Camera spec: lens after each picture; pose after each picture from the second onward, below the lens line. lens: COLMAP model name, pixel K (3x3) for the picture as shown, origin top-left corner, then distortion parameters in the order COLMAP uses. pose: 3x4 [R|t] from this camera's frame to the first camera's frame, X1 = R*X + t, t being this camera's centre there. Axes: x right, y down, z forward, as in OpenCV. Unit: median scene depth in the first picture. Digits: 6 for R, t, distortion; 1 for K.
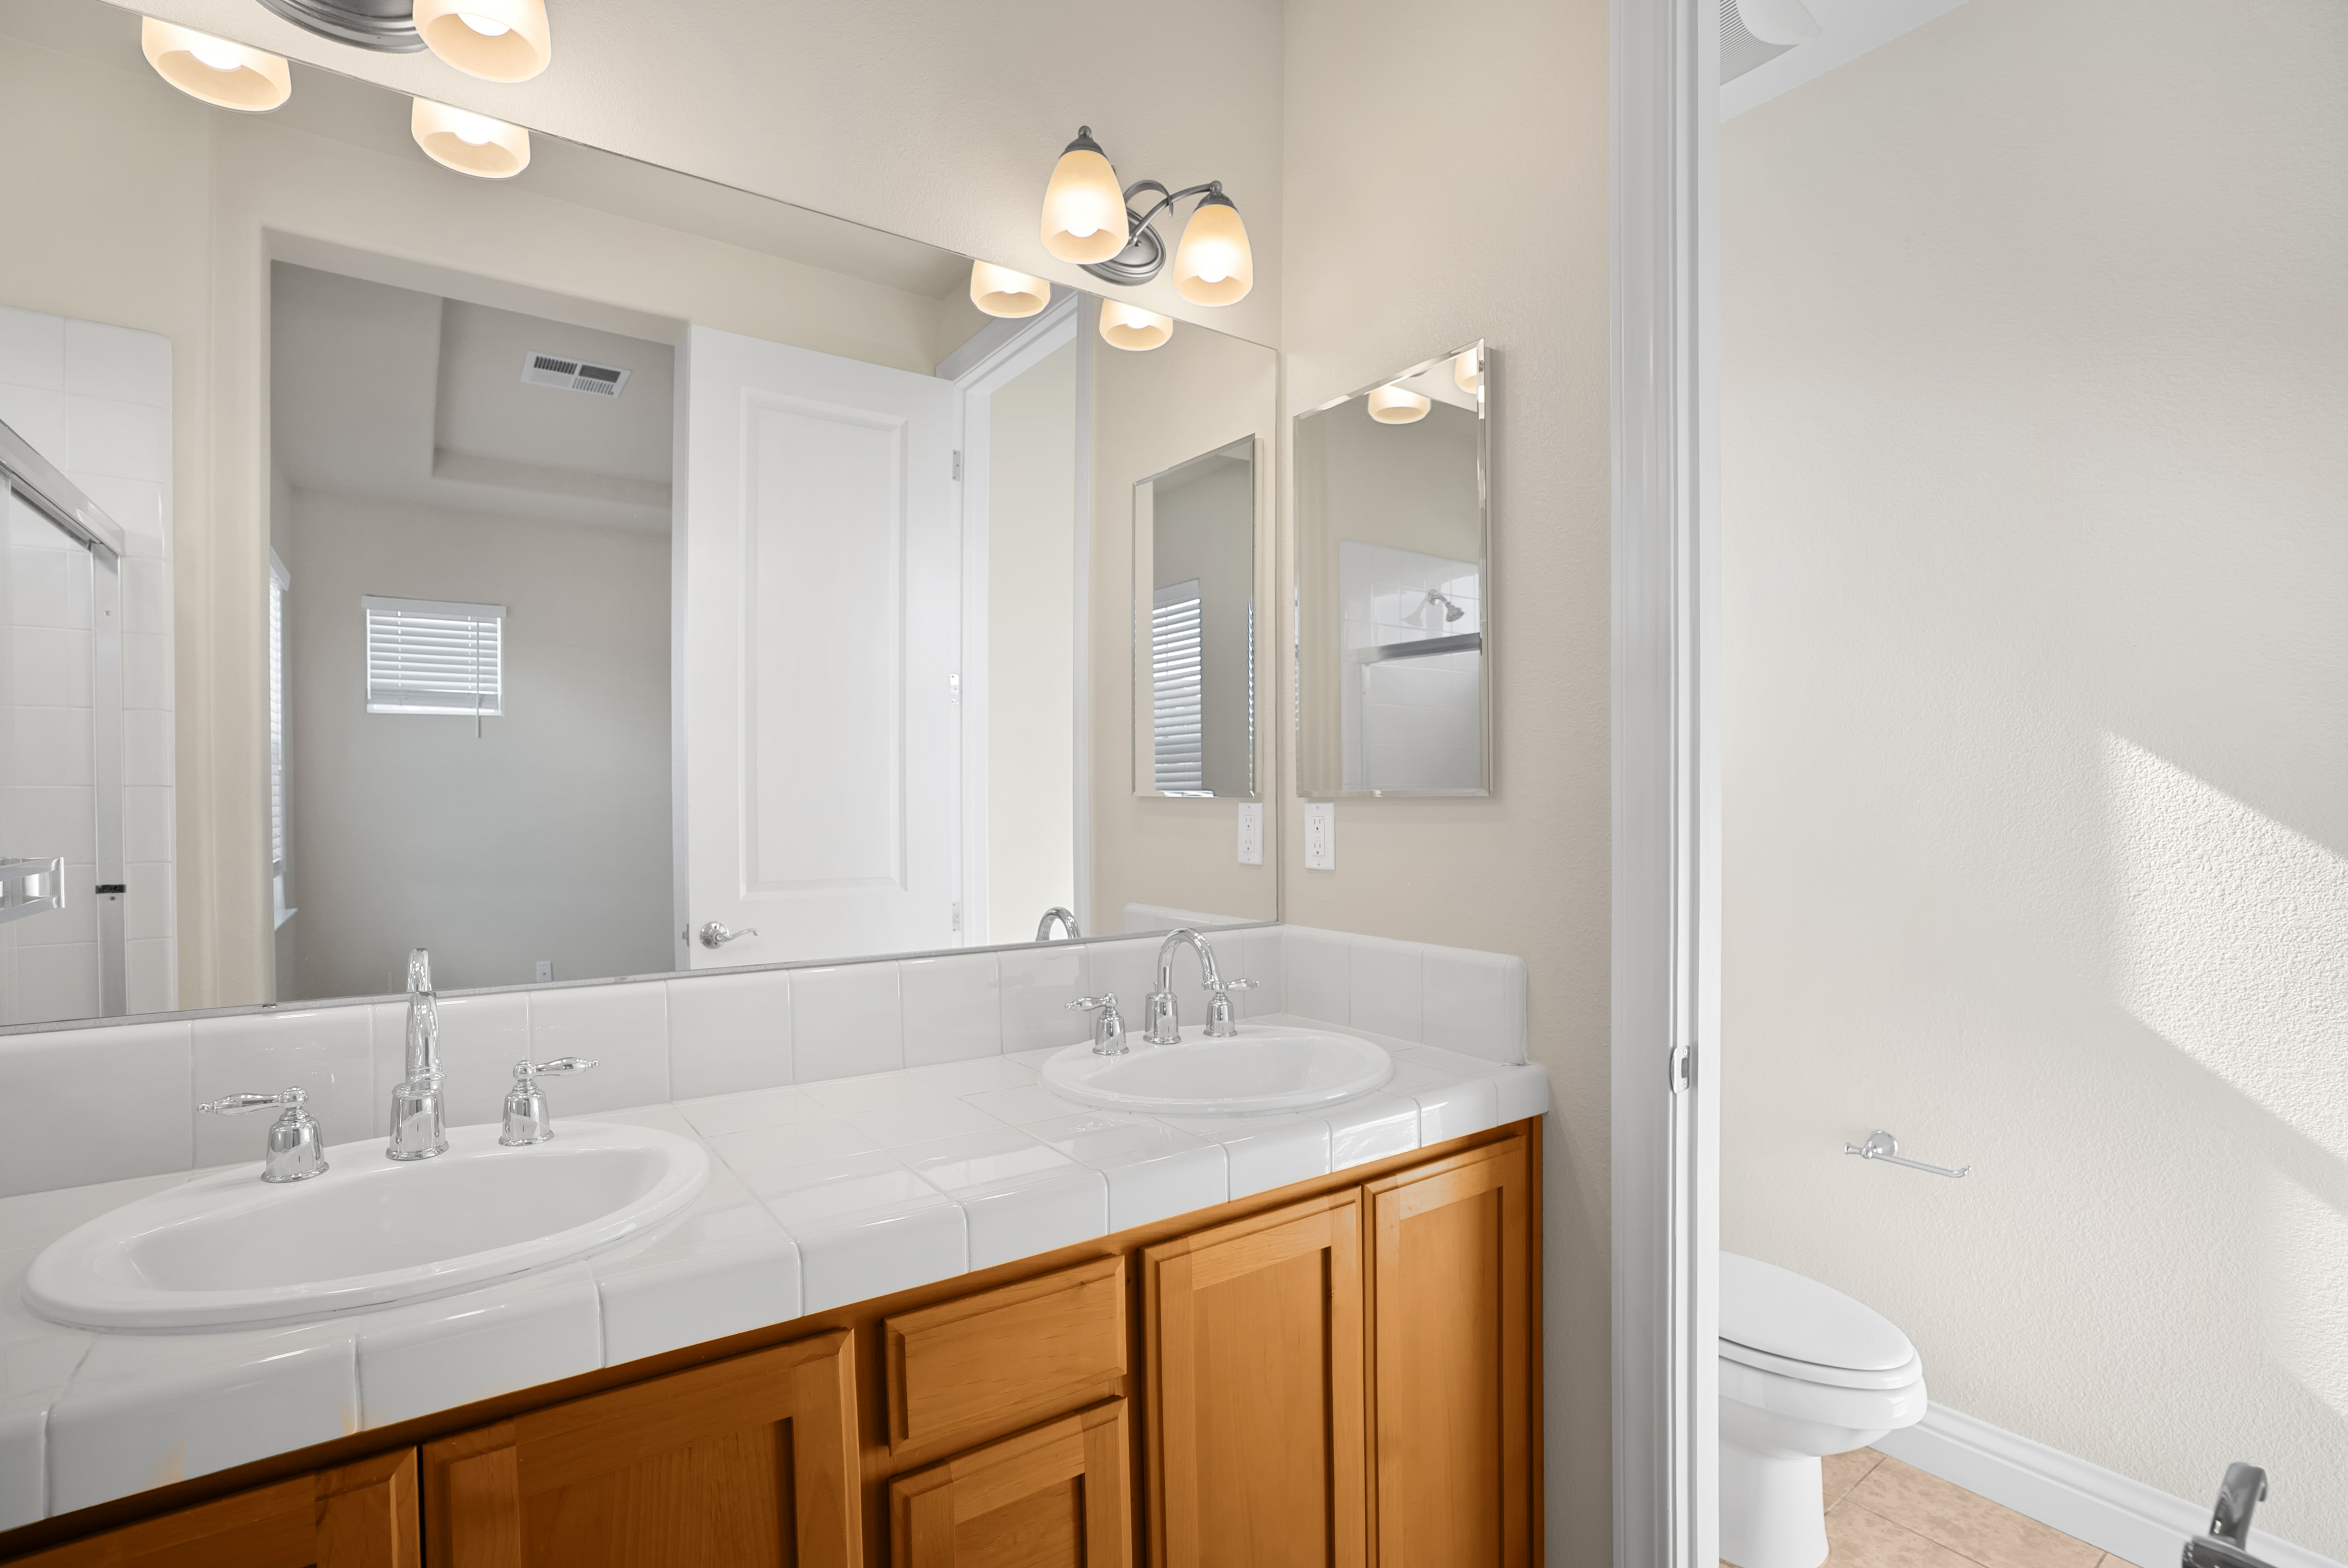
lens RADIAL K [[1121.3, 0, 1167.8], [0, 1121.3, 802.8], [0, 0, 1]] dist [-0.050892, 0.019277]
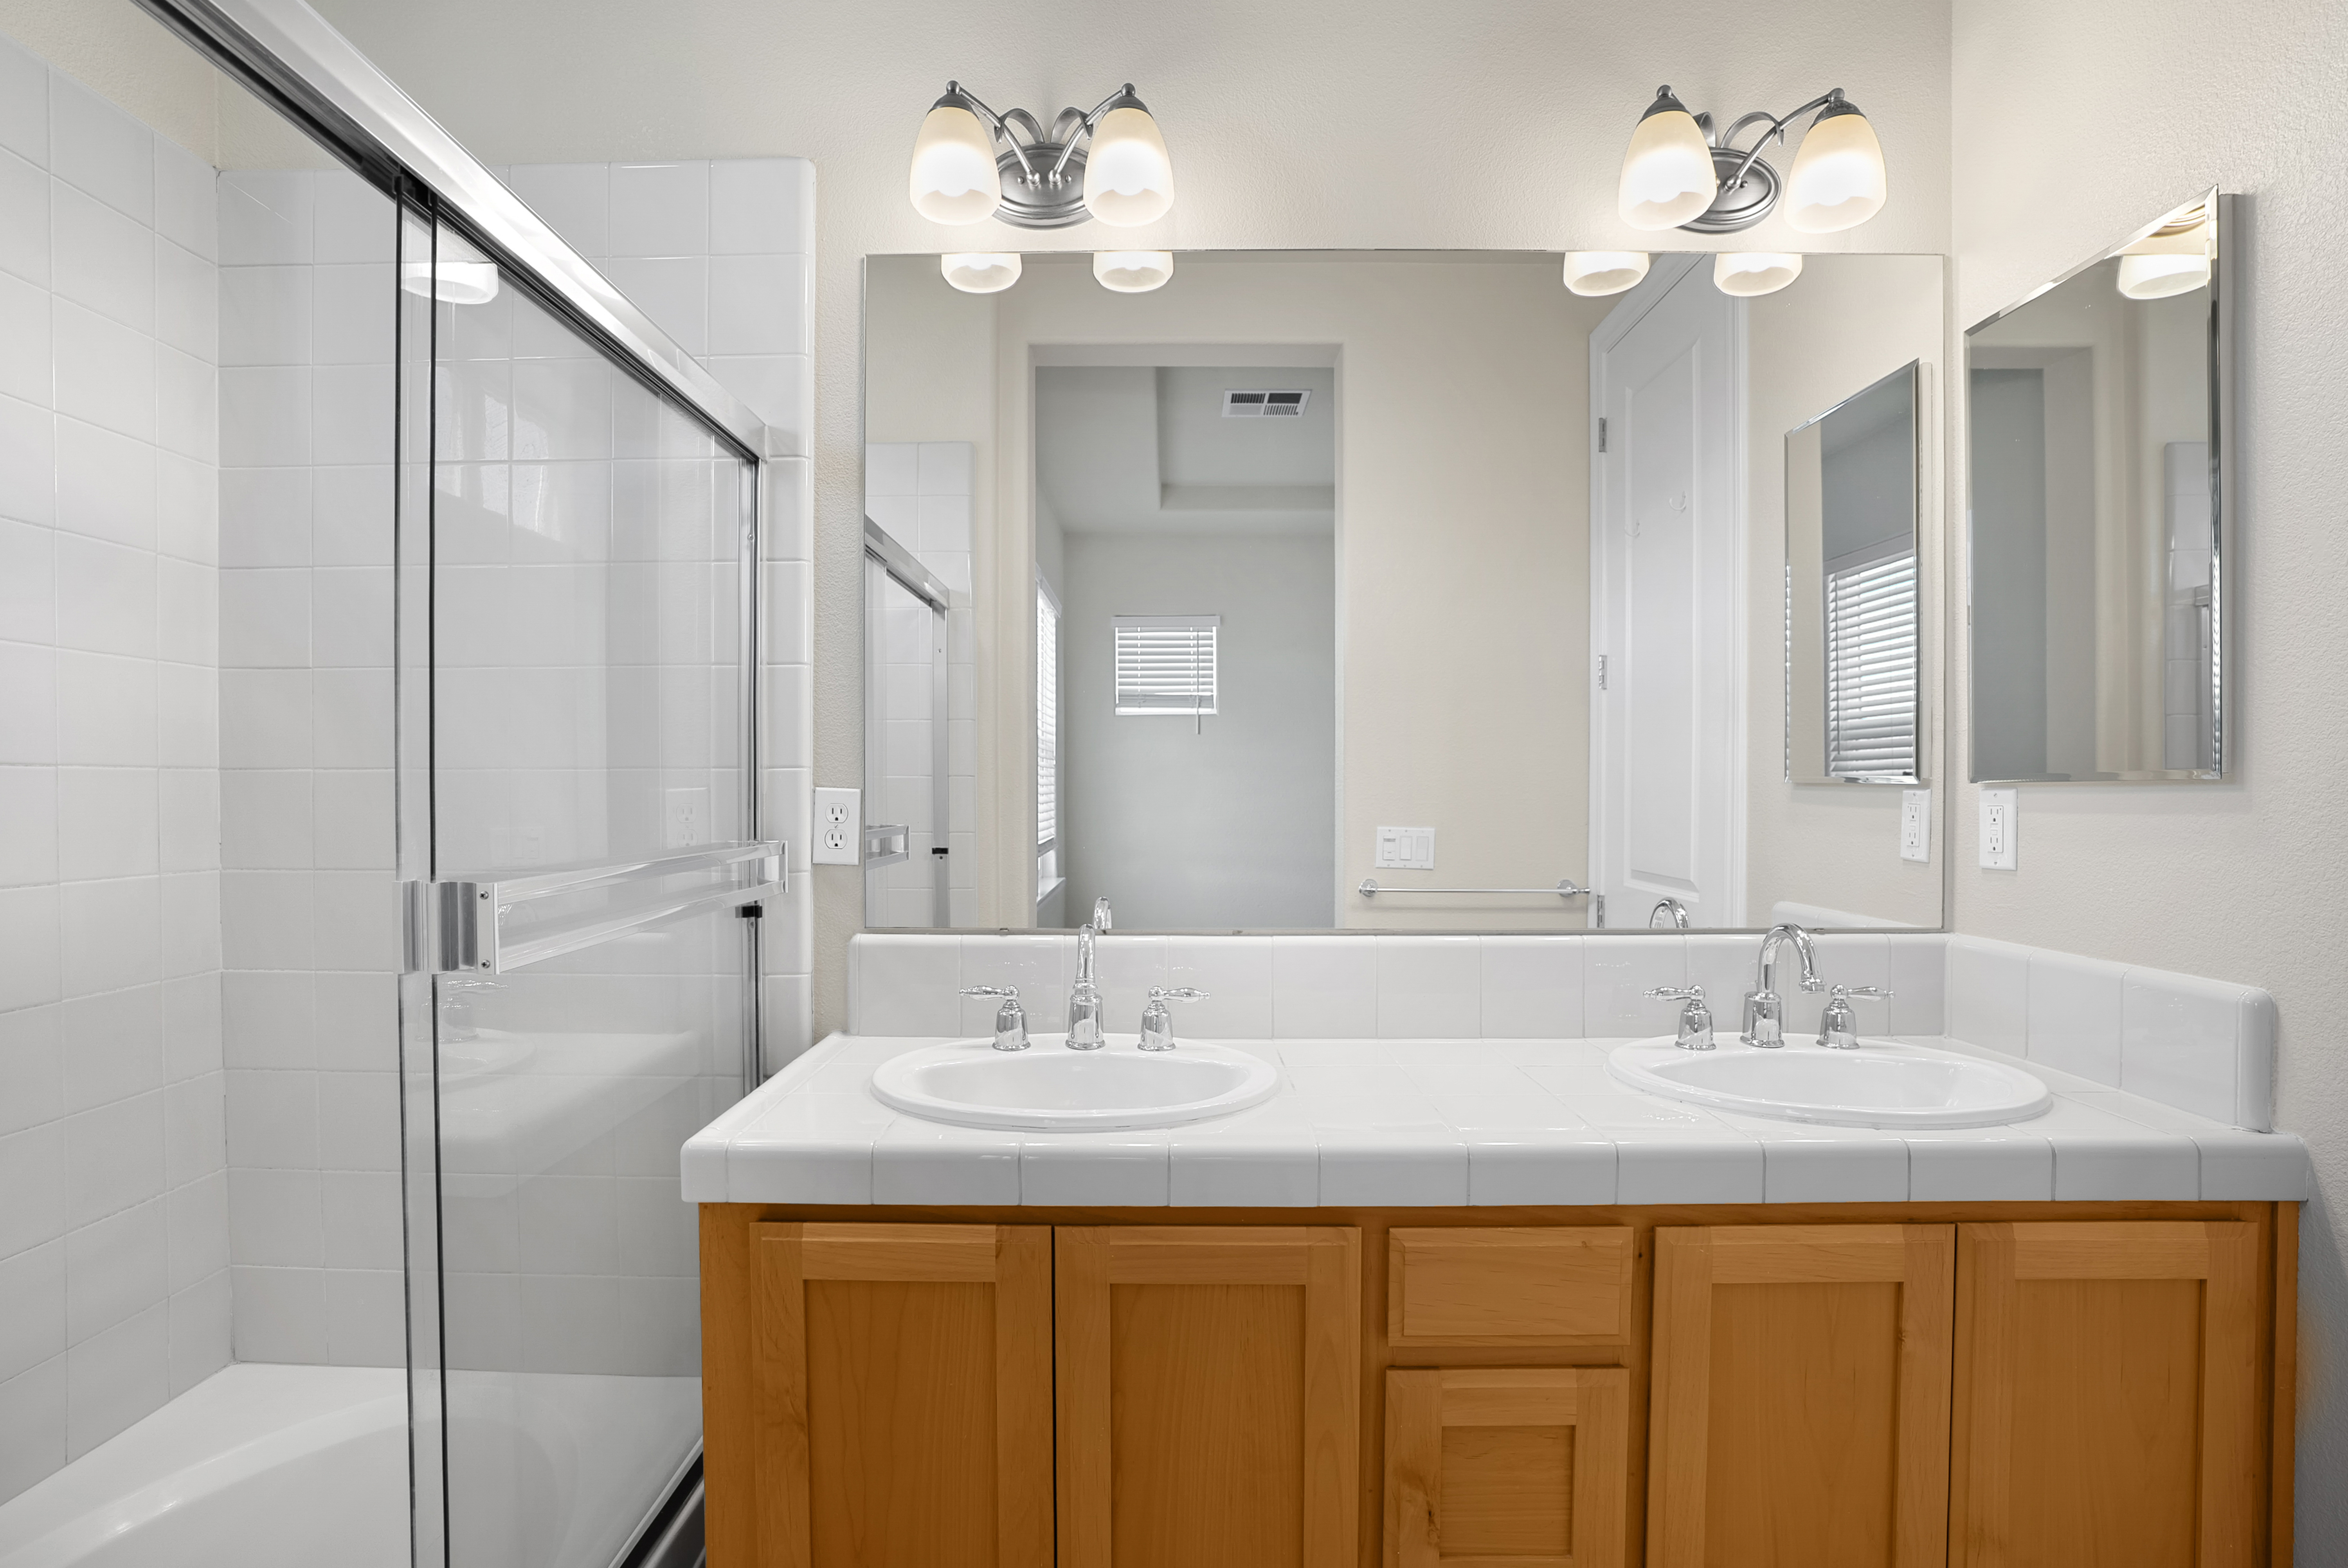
lens RADIAL K [[1204.5, 0, 1121.8], [0, 1204.5, 793.6], [0, 0, 1]] dist [-0.042173, 0.015387]
pose [[0.800074, 0.003473, -0.599892, 0.154216], [-0.004437, 0.999990, -0.000128, 0.006865], [0.599885, 0.002764, 0.800081, -0.101027]]
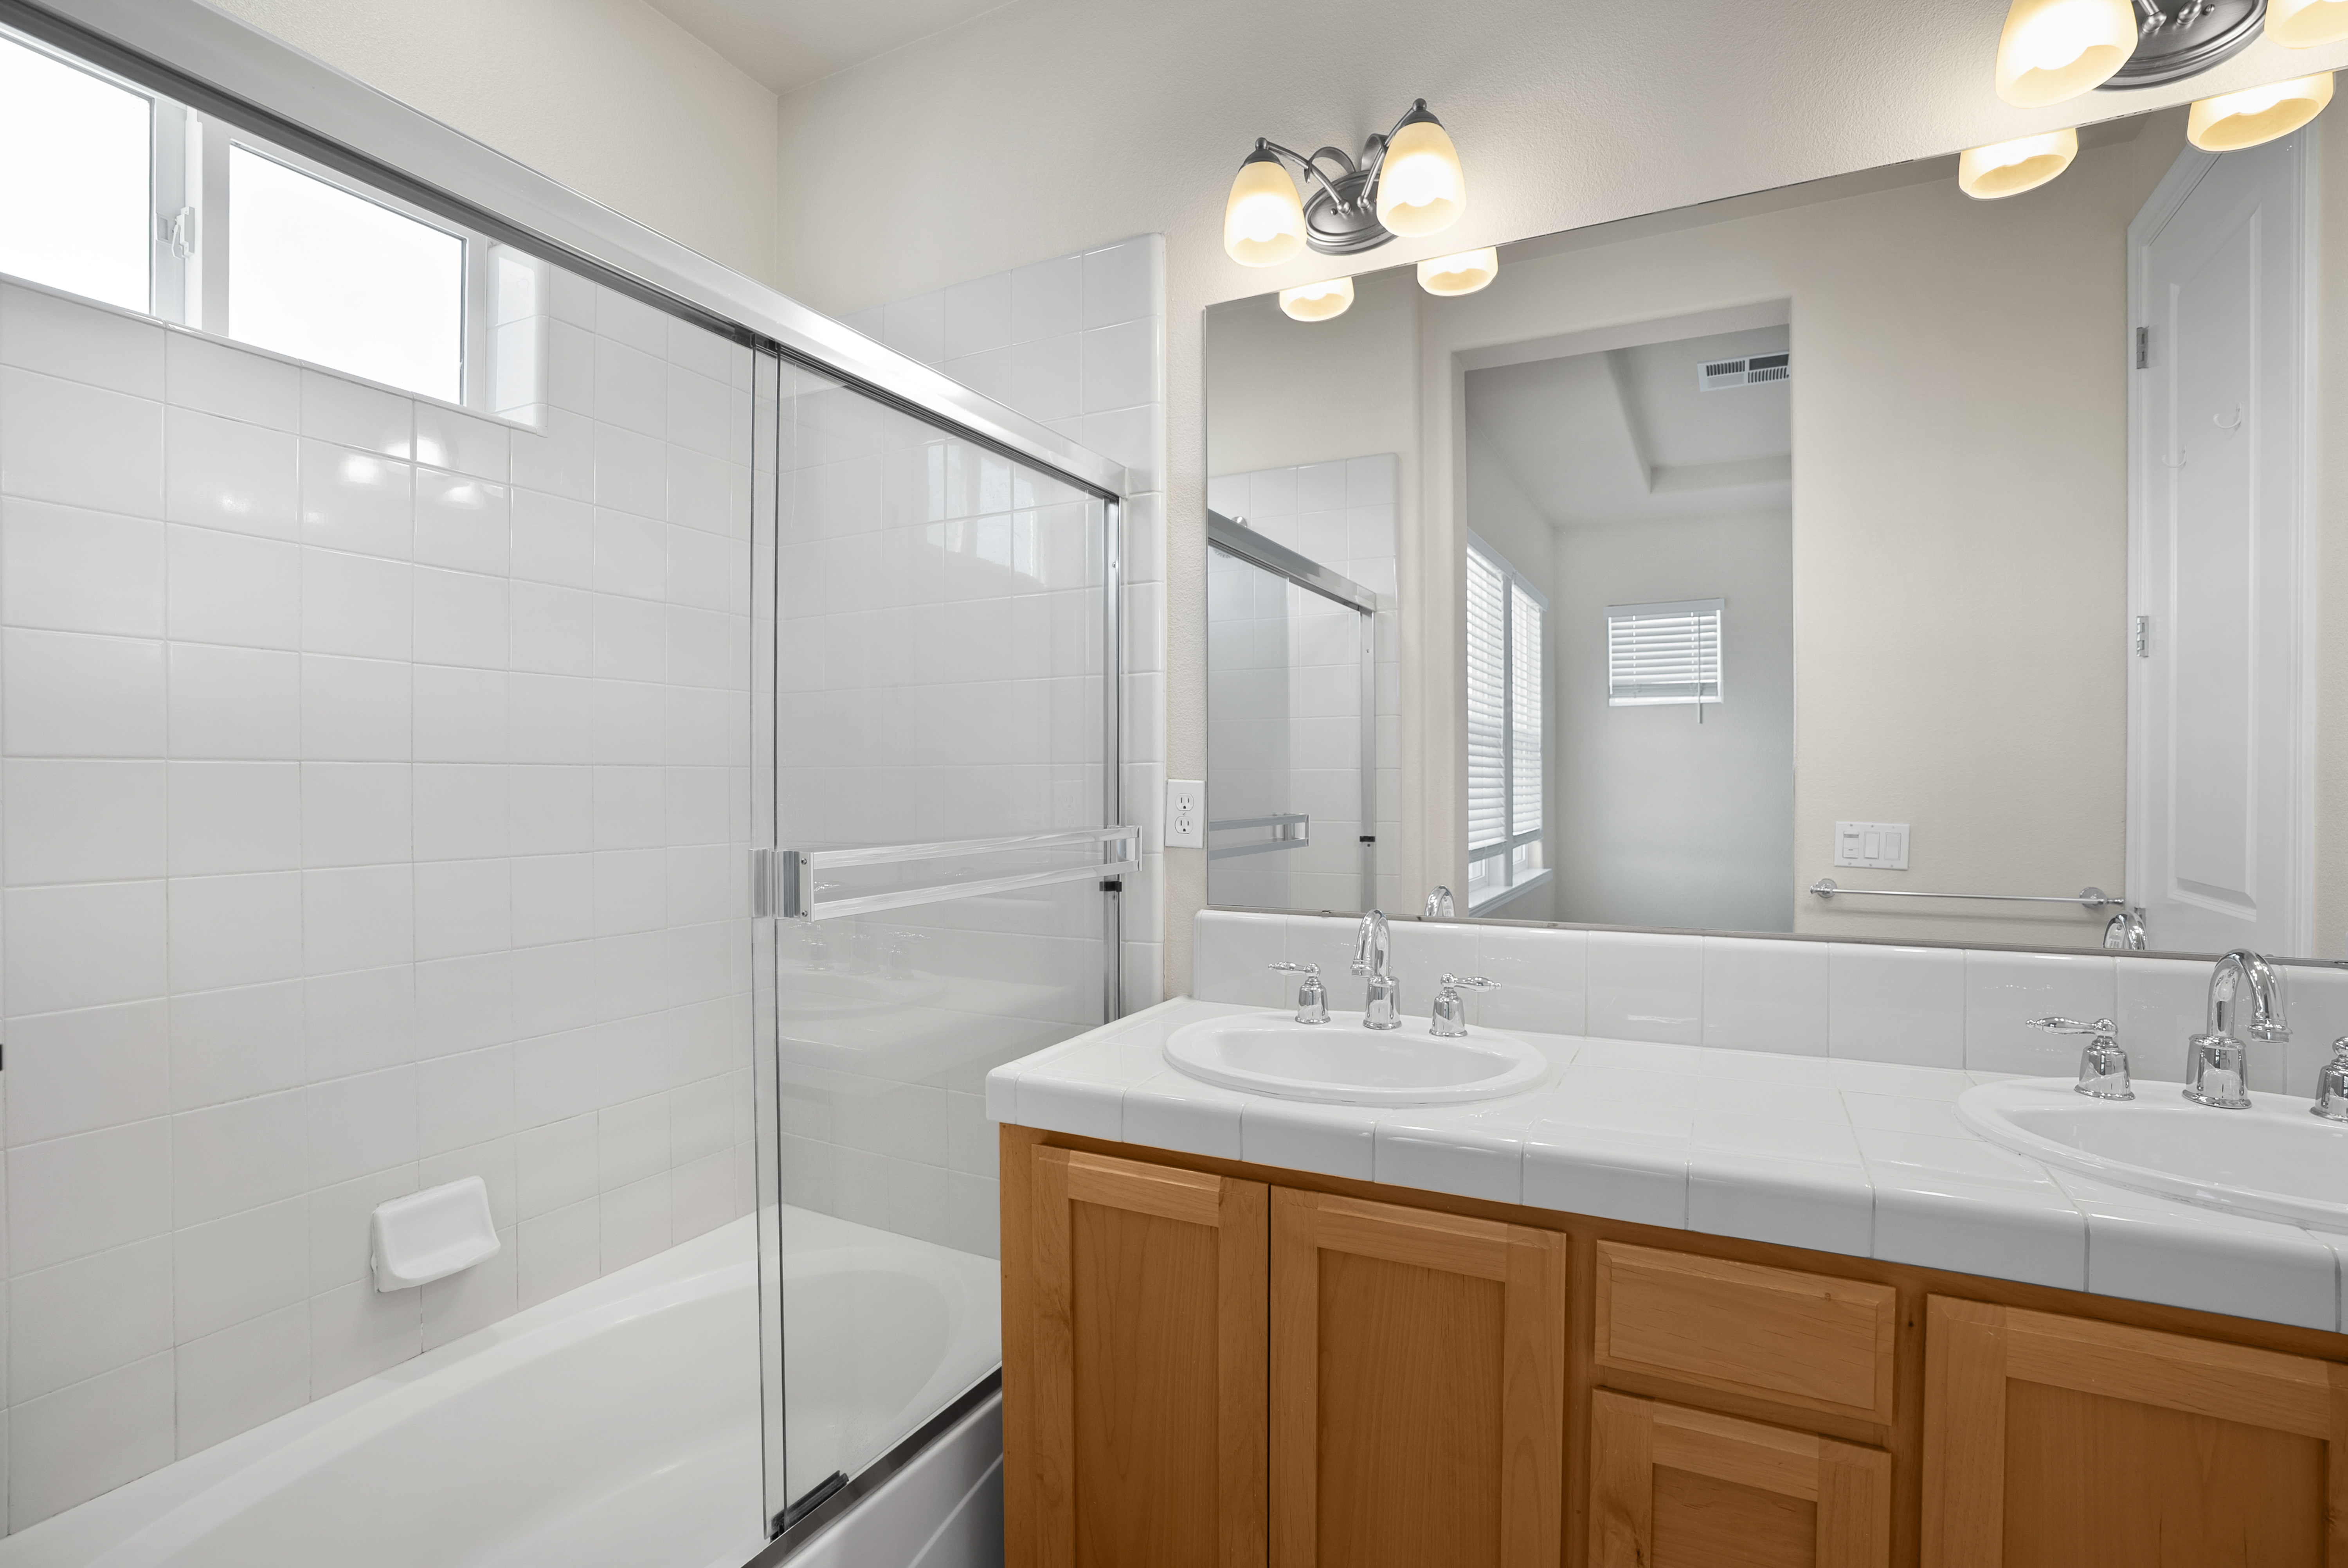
lens RADIAL K [[1121.3, 0, 1132.4], [0, 1121.3, 779.5], [0, 0, 1]] dist [-0.050892, 0.019277]
pose [[0.443902, -0.002439, -0.896072, 0.299507], [-0.003170, 0.999986, -0.004293, 0.007596], [0.896070, 0.004747, 0.443888, 0.051527]]
